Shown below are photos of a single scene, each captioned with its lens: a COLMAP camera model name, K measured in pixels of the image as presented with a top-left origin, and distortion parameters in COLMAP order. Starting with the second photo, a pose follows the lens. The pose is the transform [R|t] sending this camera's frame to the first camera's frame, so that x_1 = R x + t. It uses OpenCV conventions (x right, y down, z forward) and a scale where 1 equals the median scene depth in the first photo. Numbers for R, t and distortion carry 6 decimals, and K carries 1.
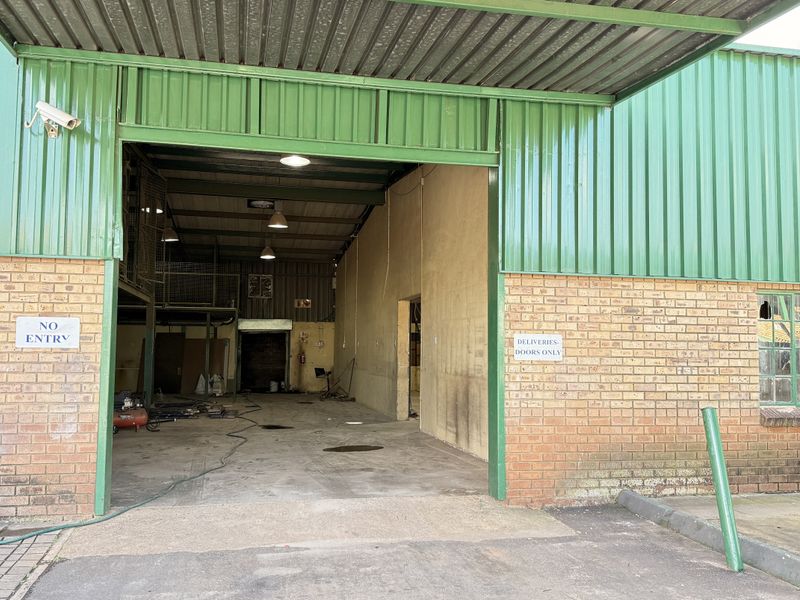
lens RADIAL K [[750.5, 0, 402.0], [0, 750.5, 299.4], [0, 0, 1]] dist [0.084940, 0.000000]
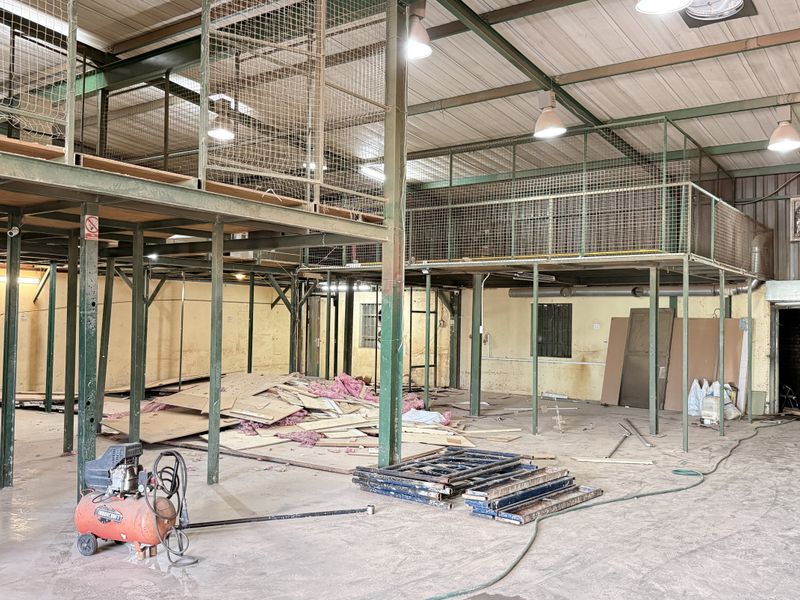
lens RADIAL K [[750.5, 0, 397.0], [0, 750.5, 300.5], [0, 0, 1]] dist [0.084940, 0.000000]
pose [[0.665881, -0.019451, -0.745804, 0.015067], [0.039270, 0.999188, 0.009002, 0.026450], [0.745024, -0.035282, 0.666104, 0.477533]]
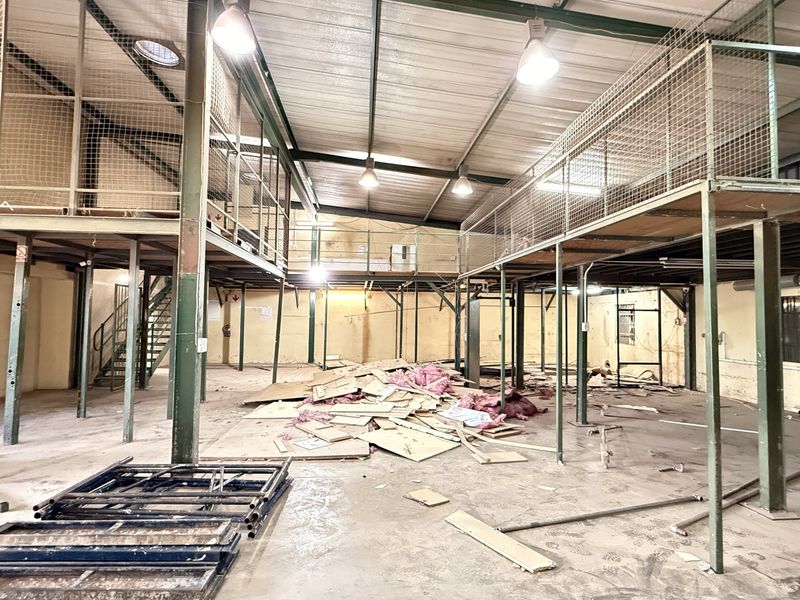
lens RADIAL K [[429.9, 0, 402.4], [0, 429.9, 297.8], [0, 0, 1]] dist [-0.004329, -0.001431]
pose [[-0.111562, -0.057270, -0.992106, -0.062541], [0.056484, 0.996359, -0.063867, 0.047027], [0.992151, -0.063163, -0.107921, 0.803058]]
